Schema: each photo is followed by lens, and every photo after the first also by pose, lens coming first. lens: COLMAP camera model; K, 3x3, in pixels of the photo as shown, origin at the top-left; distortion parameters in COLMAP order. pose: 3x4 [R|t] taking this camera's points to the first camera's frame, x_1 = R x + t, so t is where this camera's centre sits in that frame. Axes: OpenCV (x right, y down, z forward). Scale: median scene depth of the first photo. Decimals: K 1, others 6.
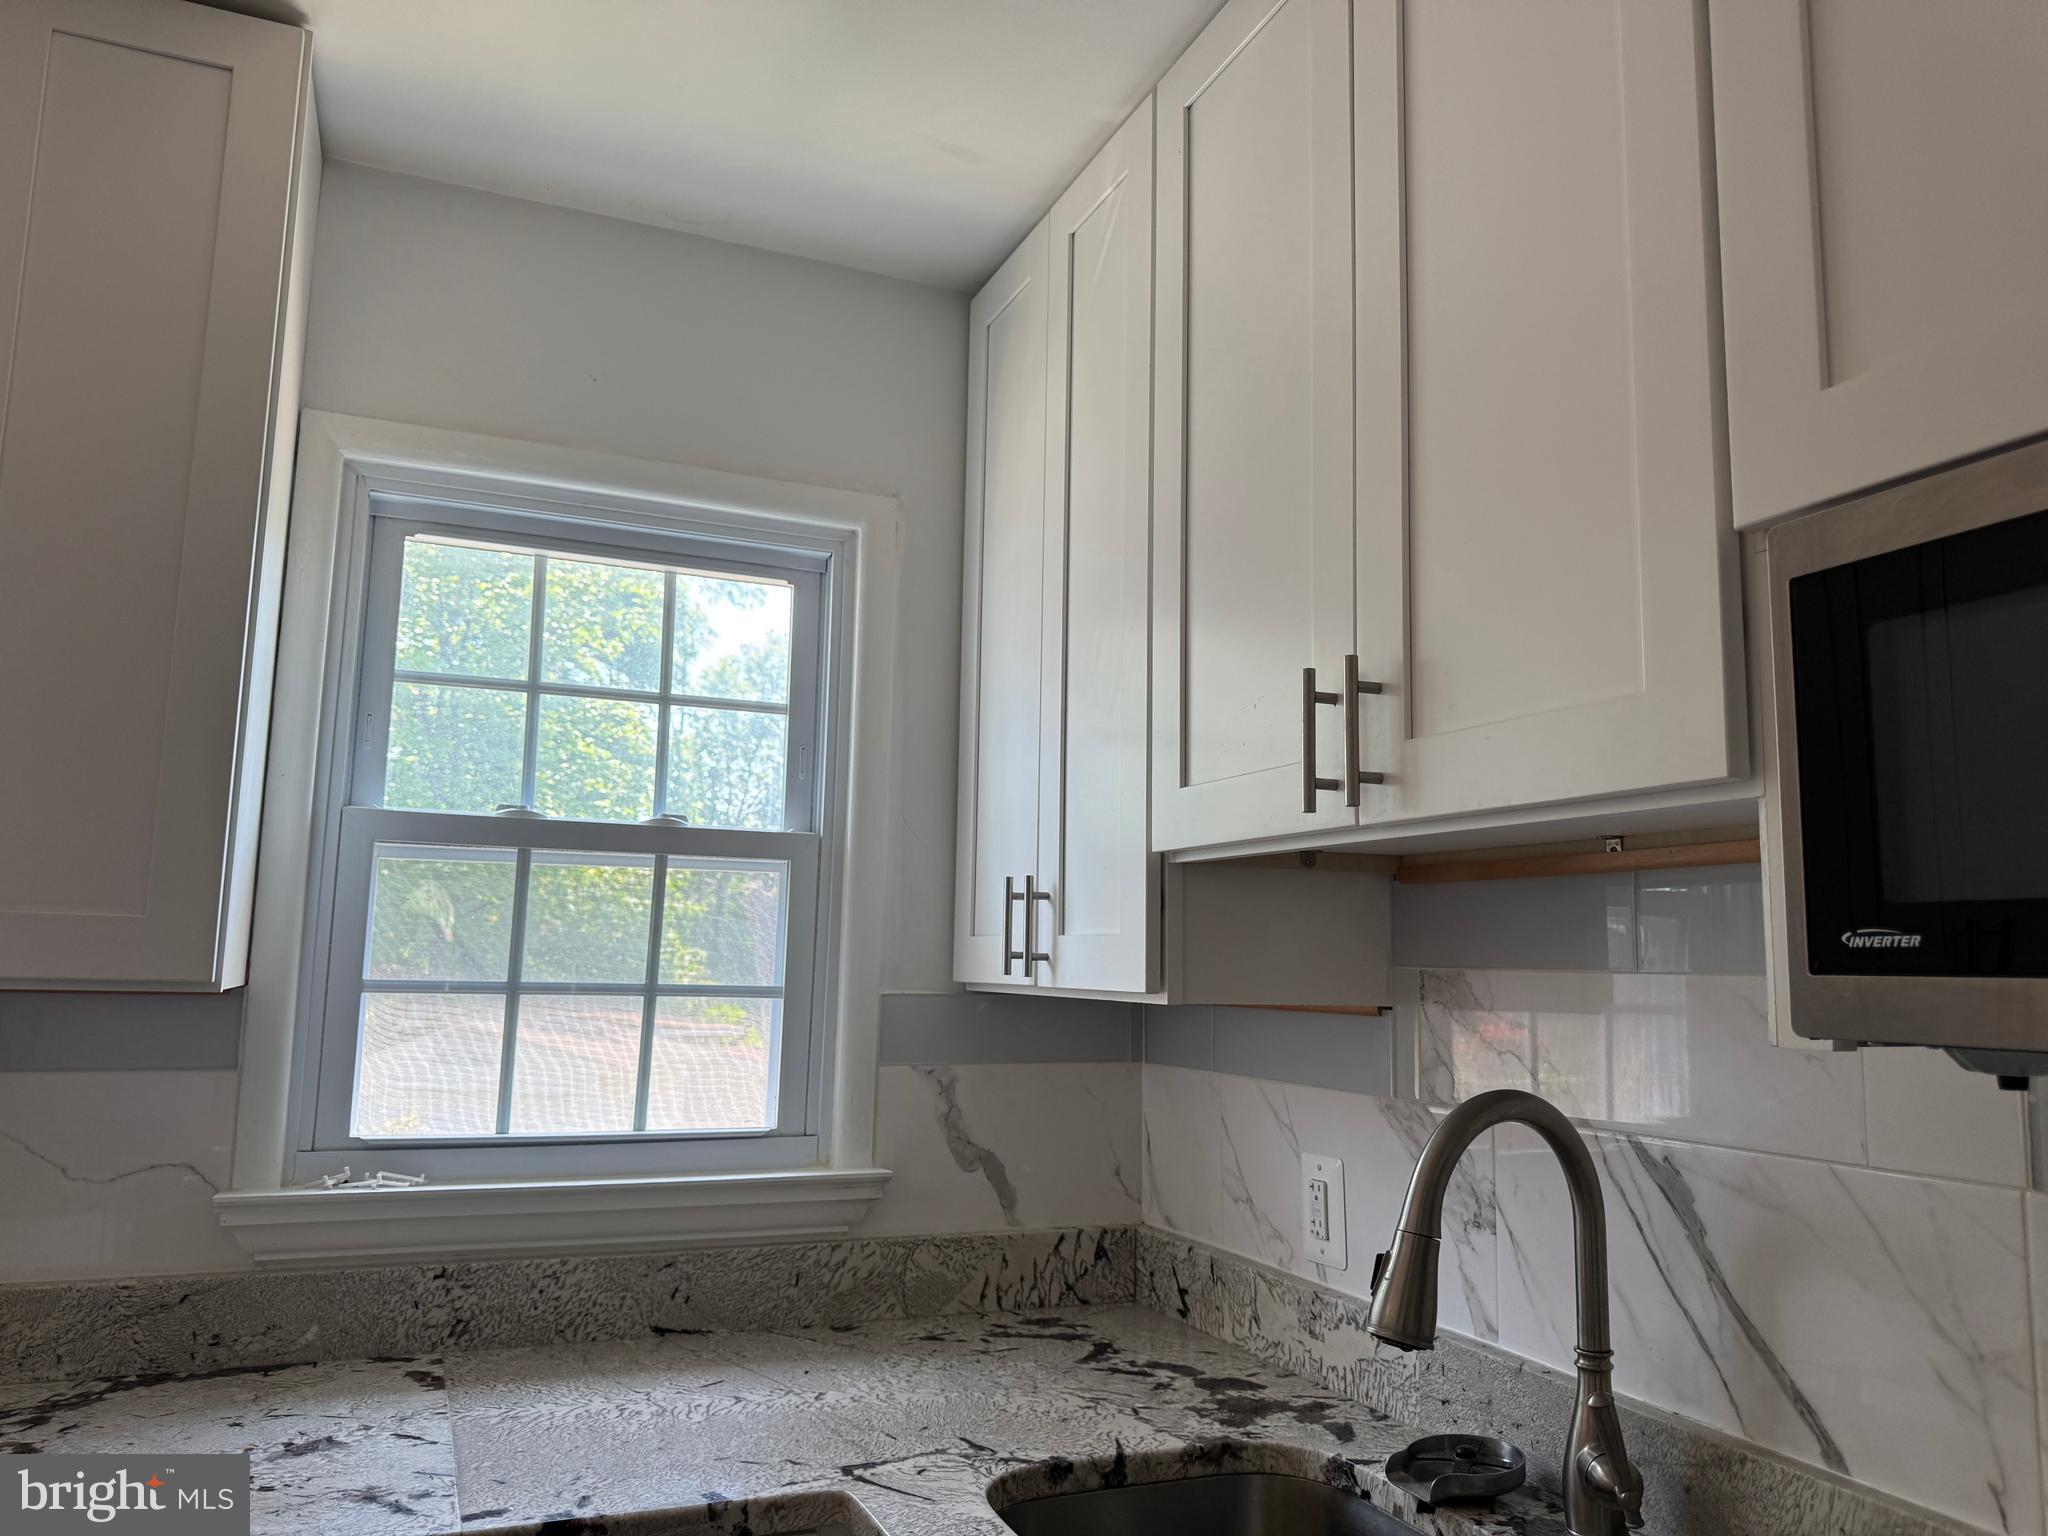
lens RADIAL K [[1482.0, 0, 1029.7], [0, 1482.0, 788.7], [0, 0, 1]] dist [0.064387, -0.042490]
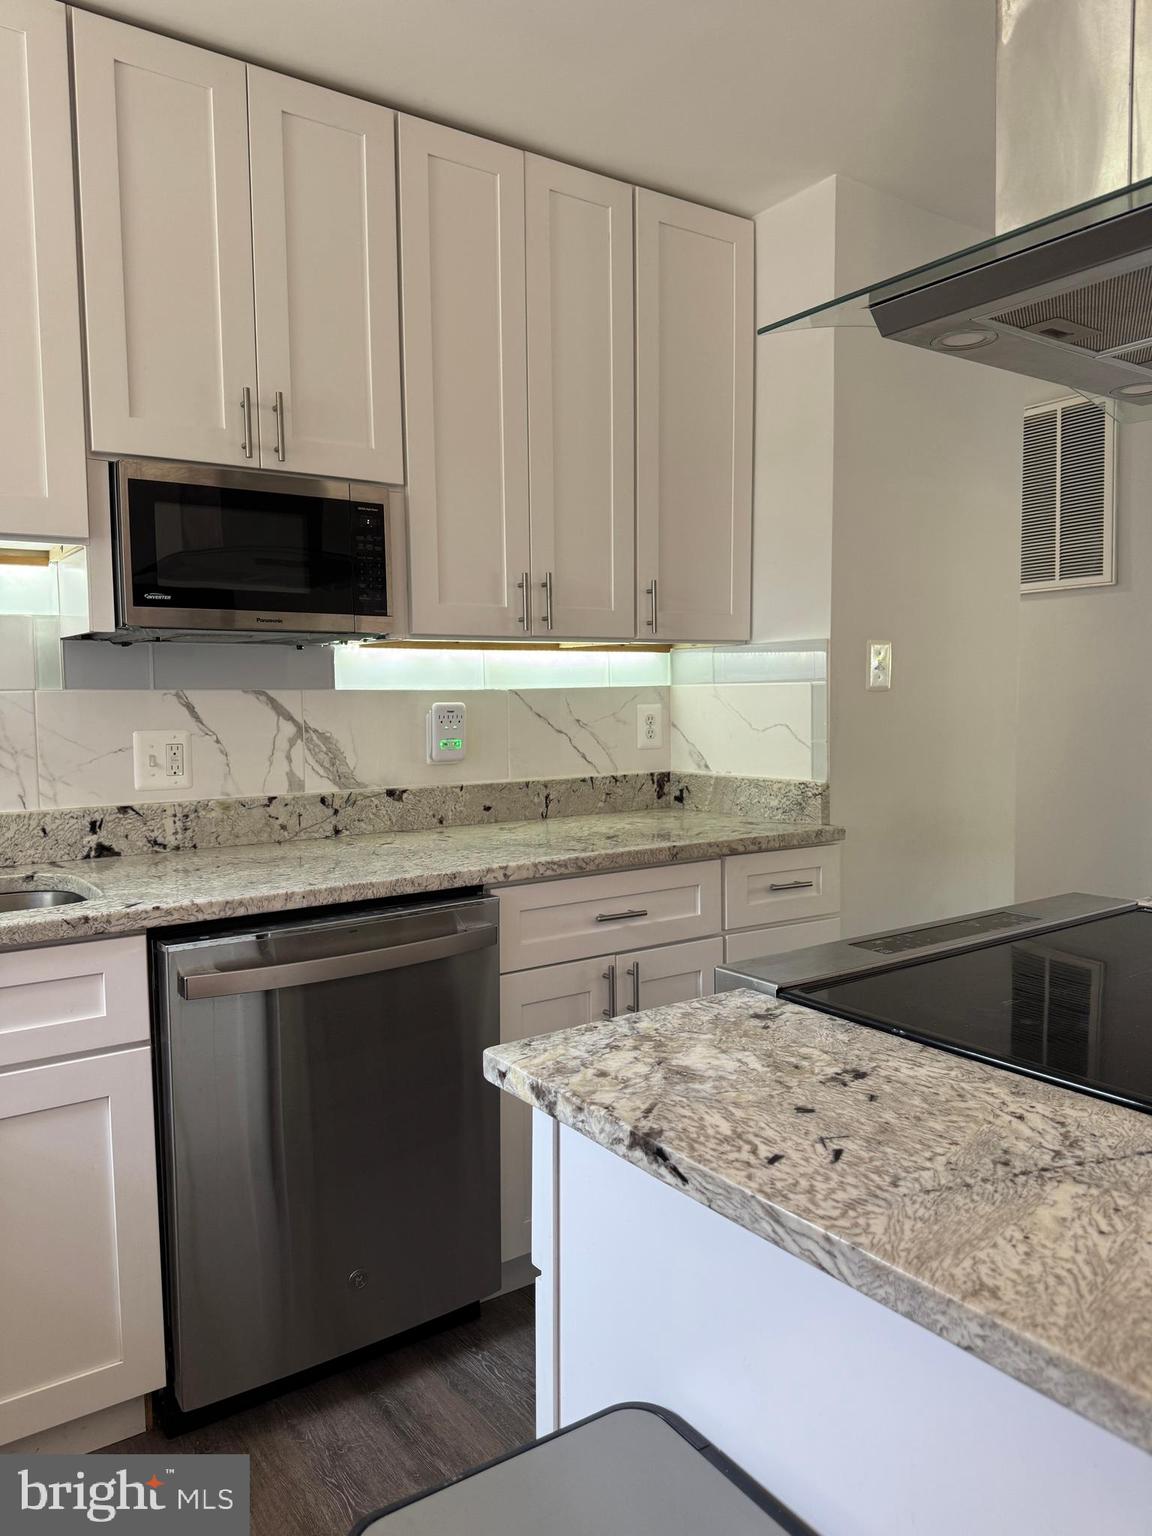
lens RADIAL K [[1111.5, 0, 580.4], [0, 1111.5, 773.2], [0, 0, 1]] dist [0.064387, -0.042490]
pose [[-0.184154, -0.085643, 0.979159, -1.395546], [-0.108717, 0.991859, 0.066307, 0.146594], [-0.976866, -0.094241, -0.191966, 0.340744]]
